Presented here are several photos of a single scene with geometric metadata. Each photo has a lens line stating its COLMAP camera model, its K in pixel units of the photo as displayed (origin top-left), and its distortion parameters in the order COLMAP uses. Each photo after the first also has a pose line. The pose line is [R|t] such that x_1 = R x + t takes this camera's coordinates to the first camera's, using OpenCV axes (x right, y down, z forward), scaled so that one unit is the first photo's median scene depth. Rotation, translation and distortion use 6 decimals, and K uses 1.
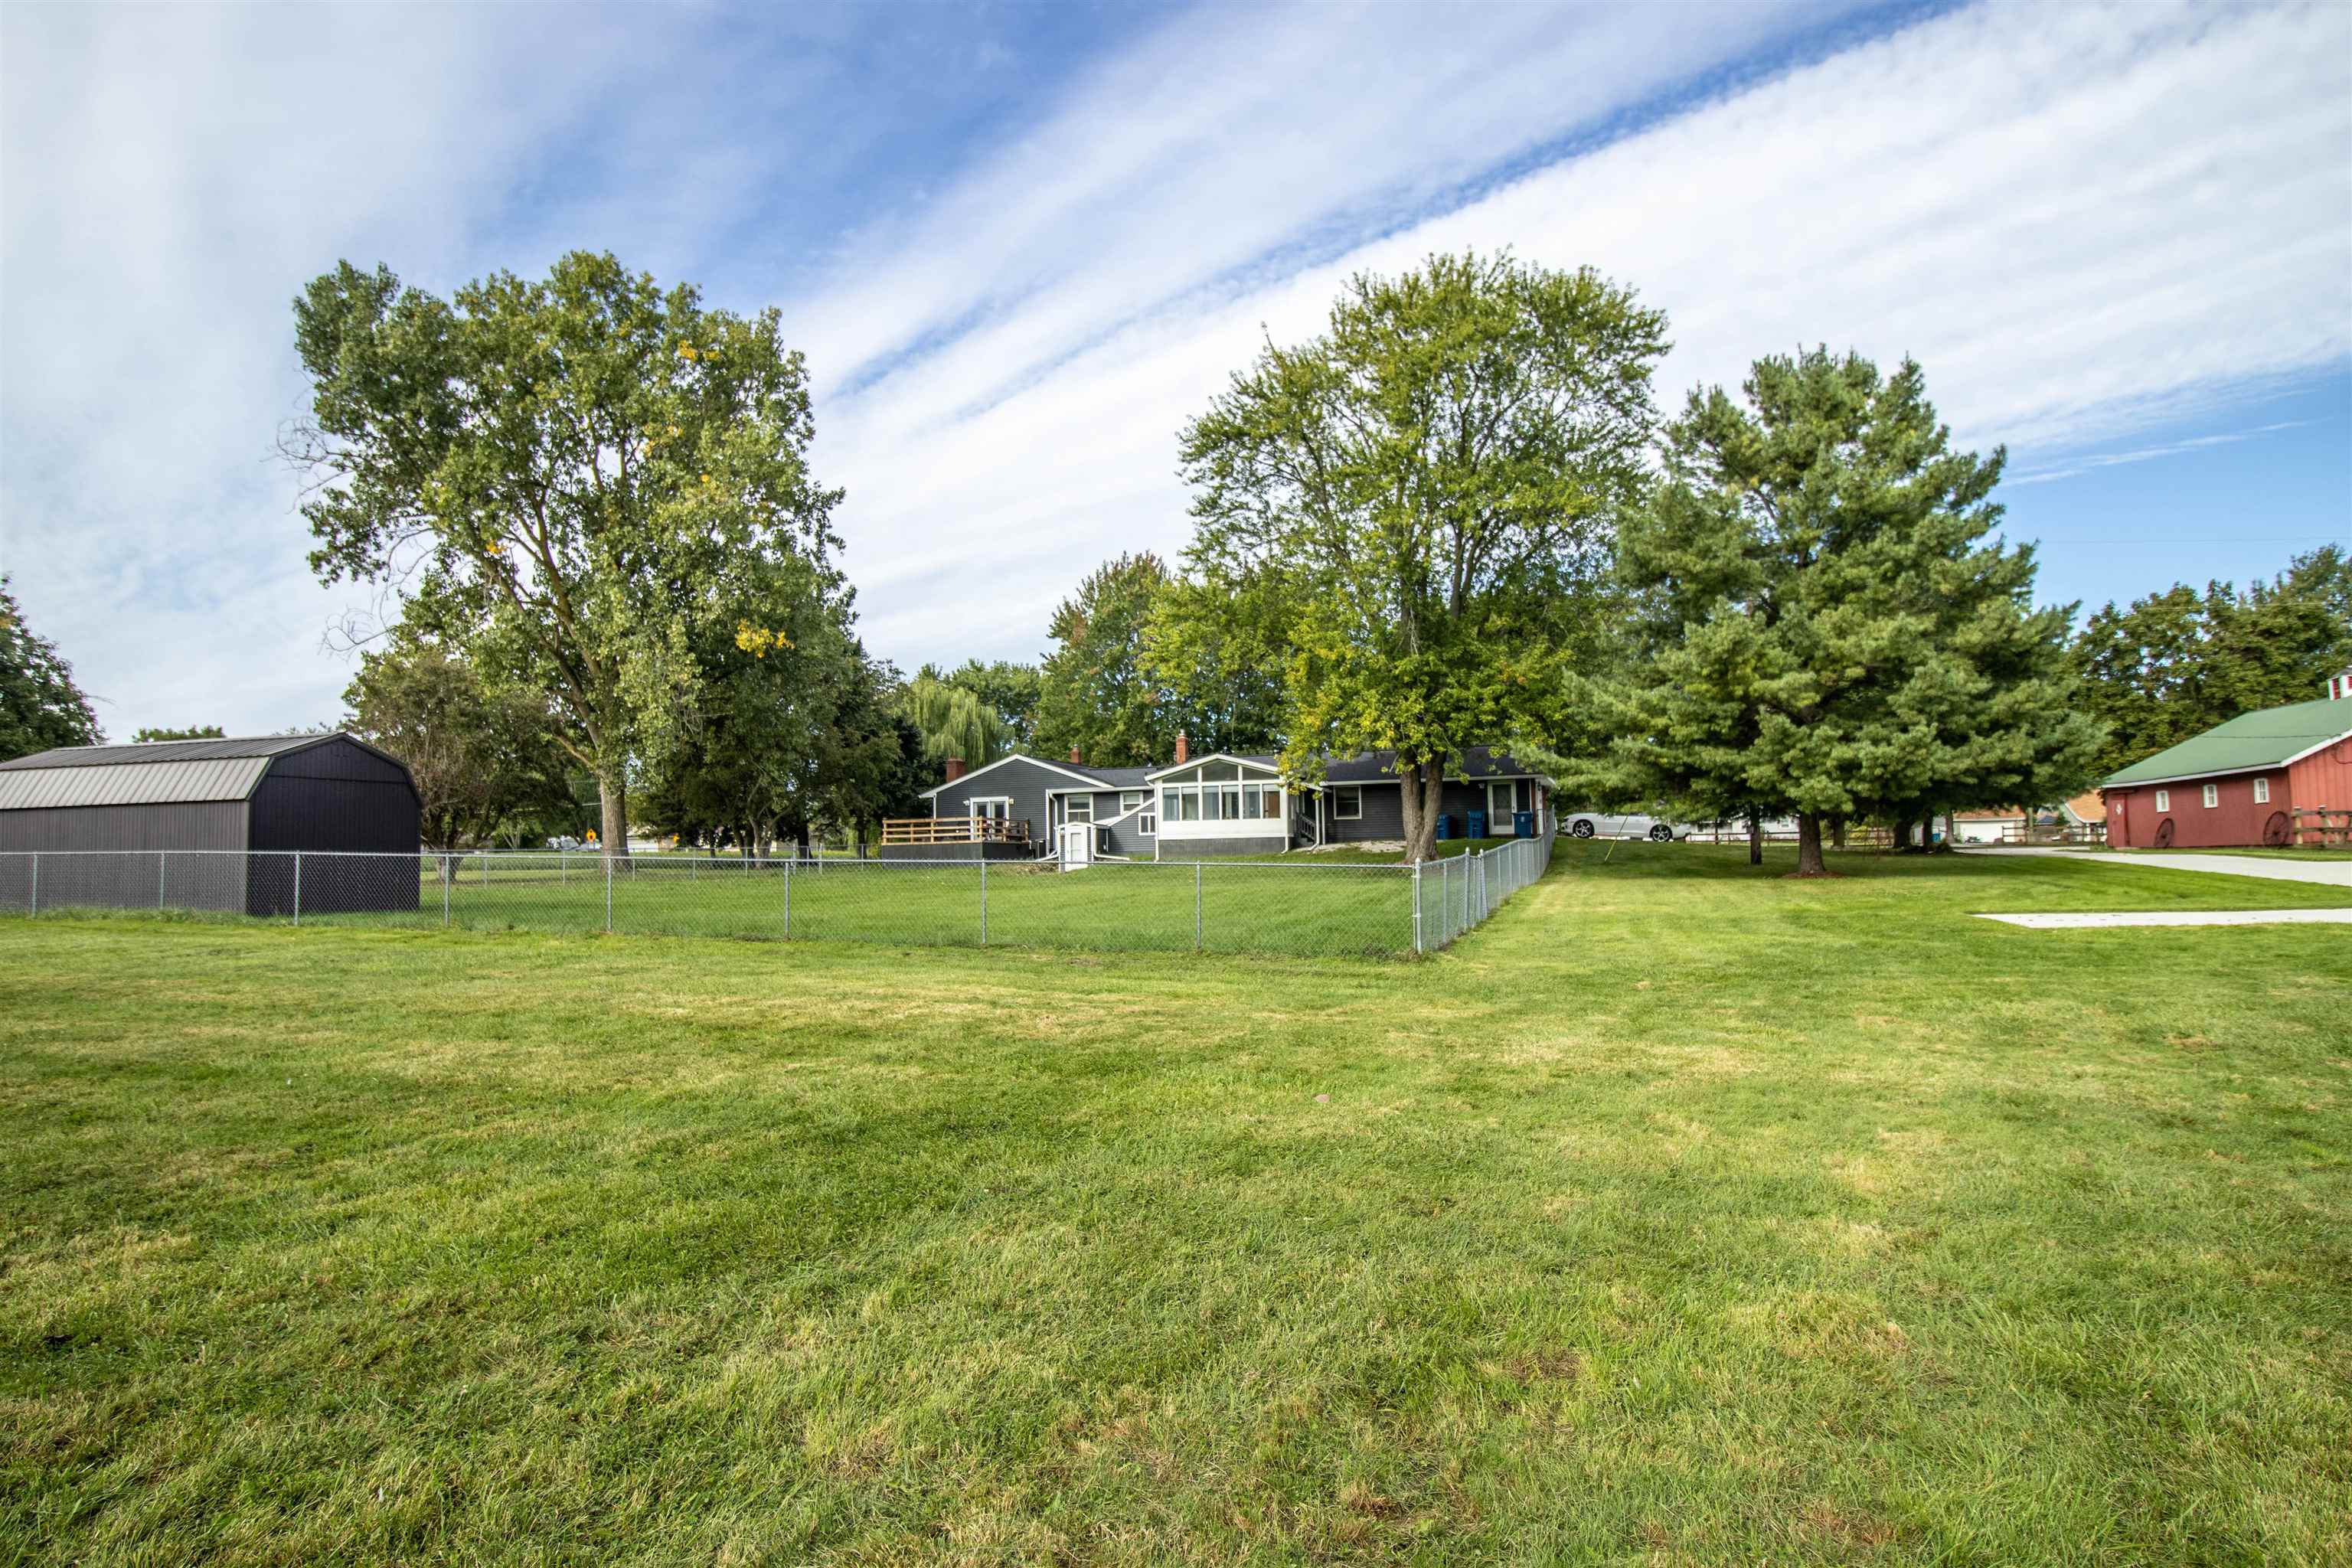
lens RADIAL K [[1397.3, 0, 1176.5], [0, 1397.3, 747.3], [0, 0, 1]] dist [-0.001376, -0.001830]
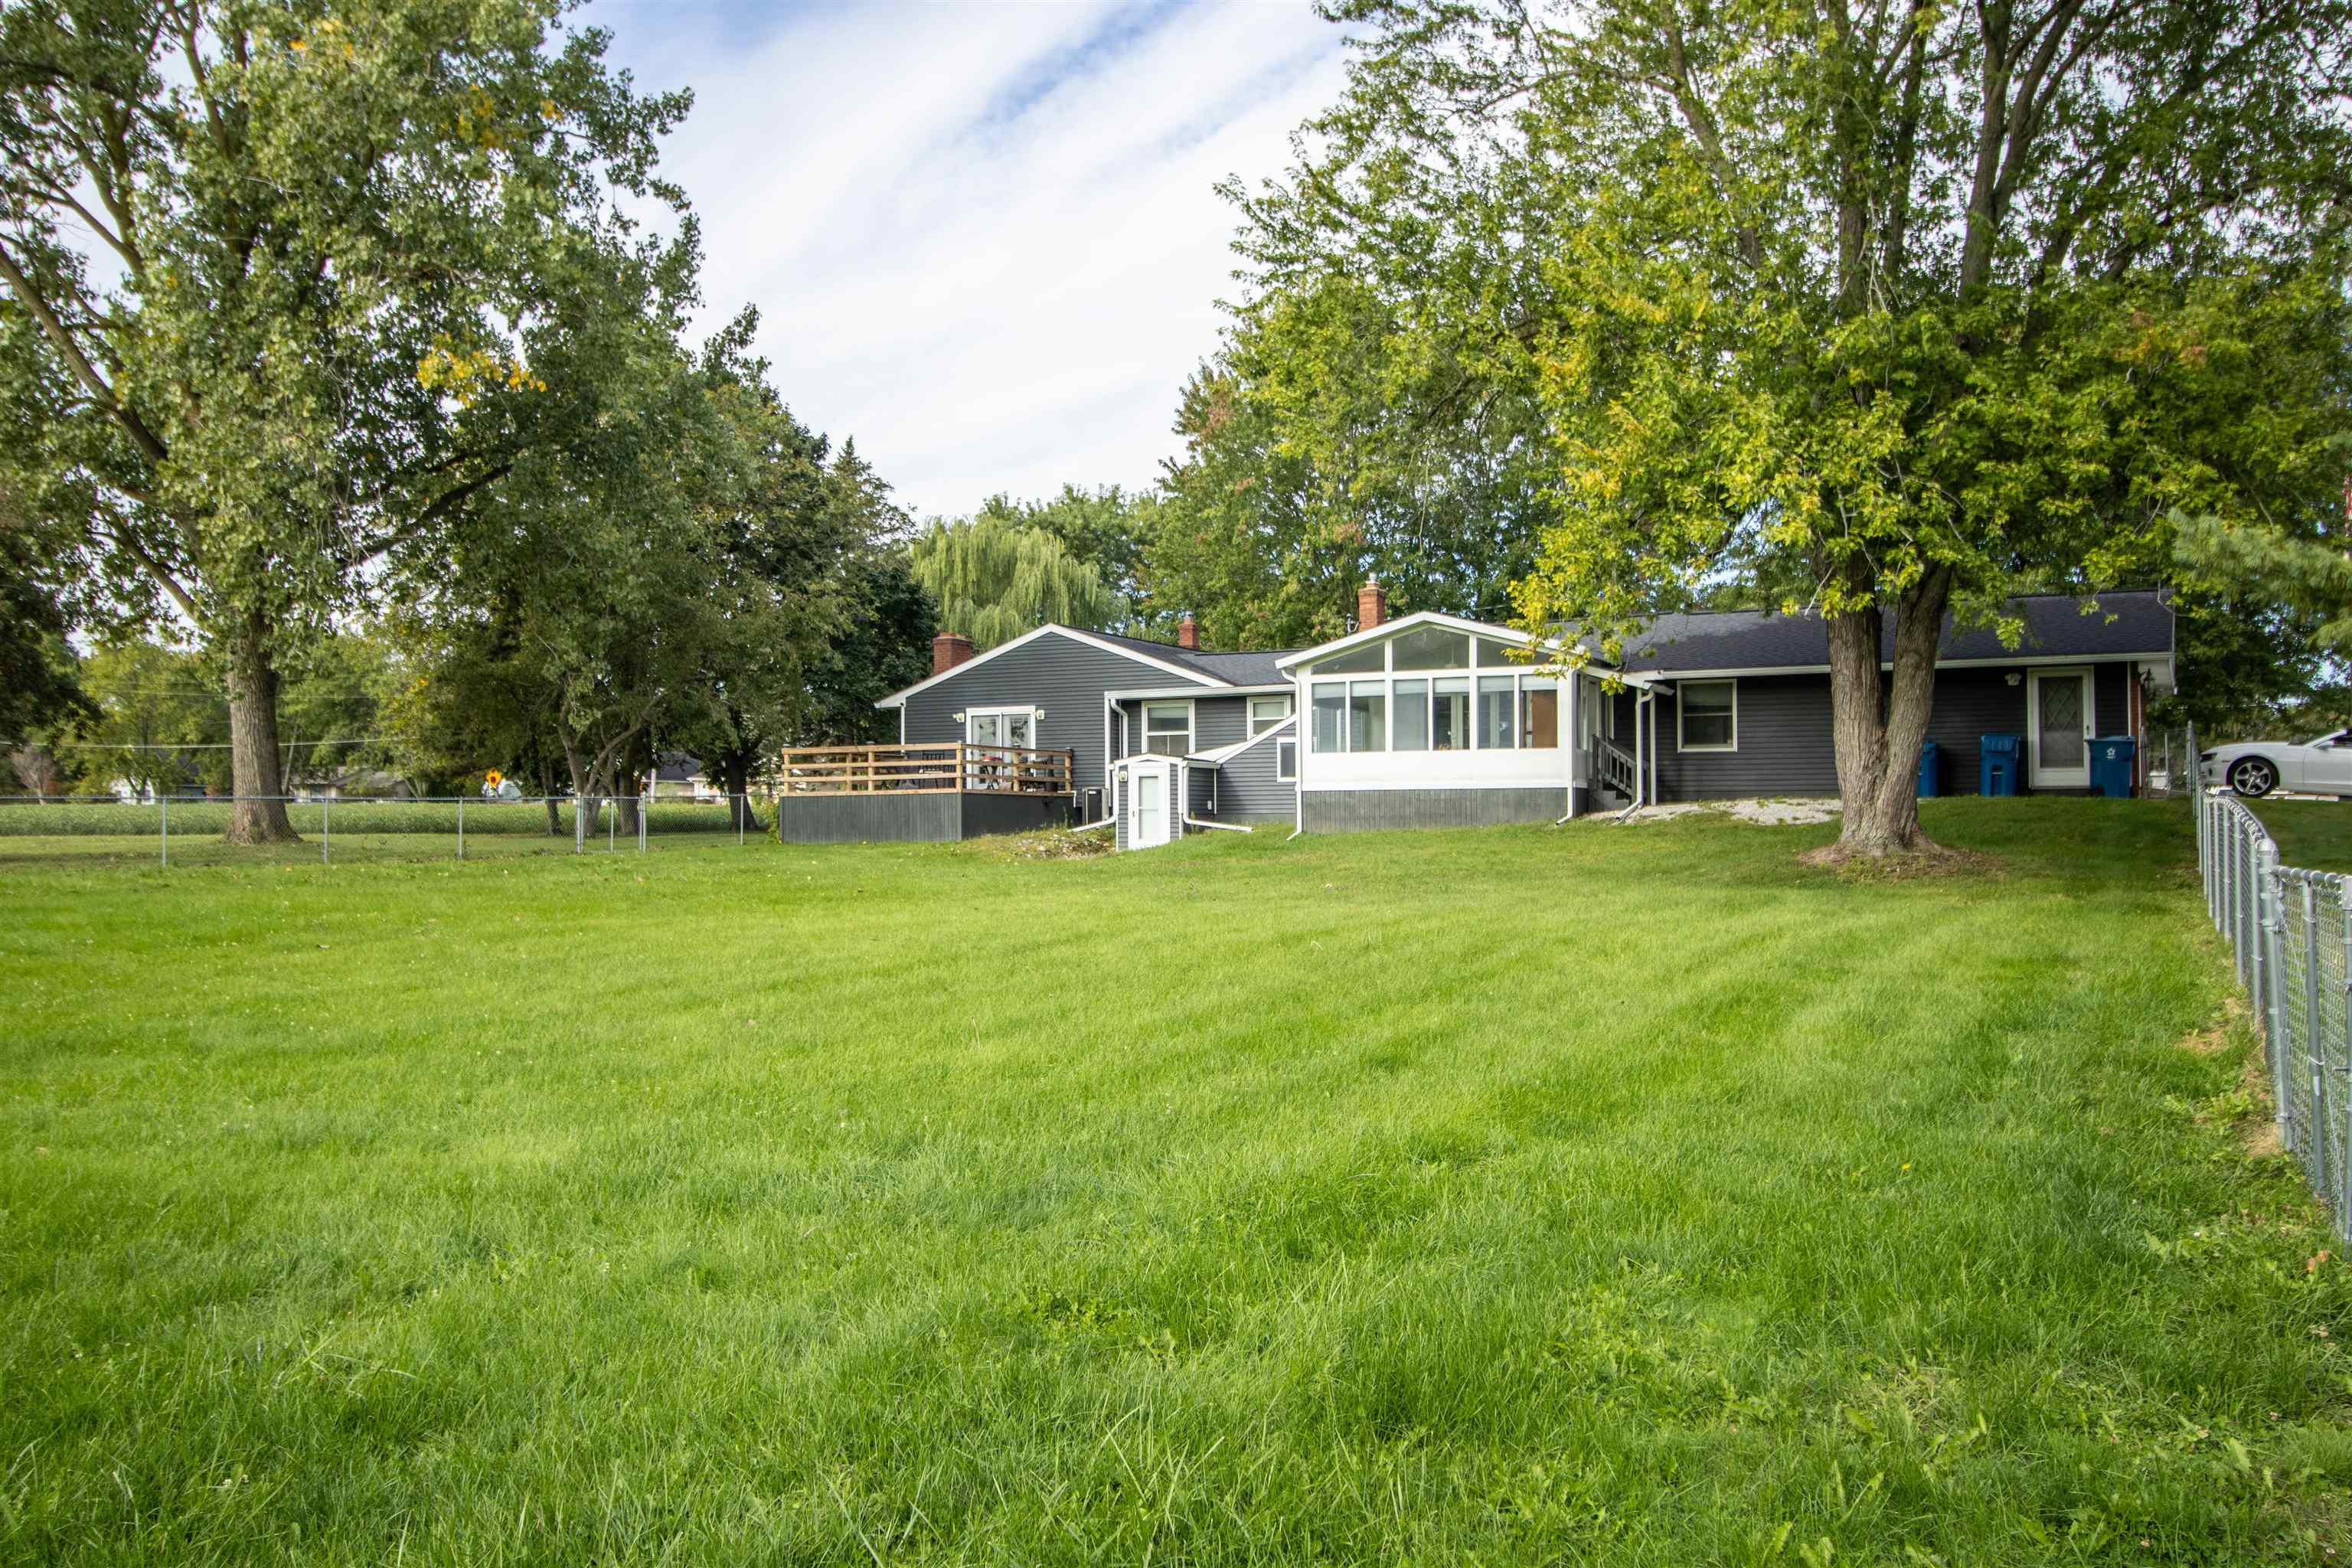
lens RADIAL K [[1912.2, 0, 1176.0], [0, 1912.2, 784.0], [0, 0, 1]] dist [0.002924, 0.001158]
pose [[0.986948, 0.010134, -0.160719, 0.050239], [-0.000303, 0.998133, 0.061077, 0.023176], [0.161038, -0.060231, 0.985109, 0.339462]]
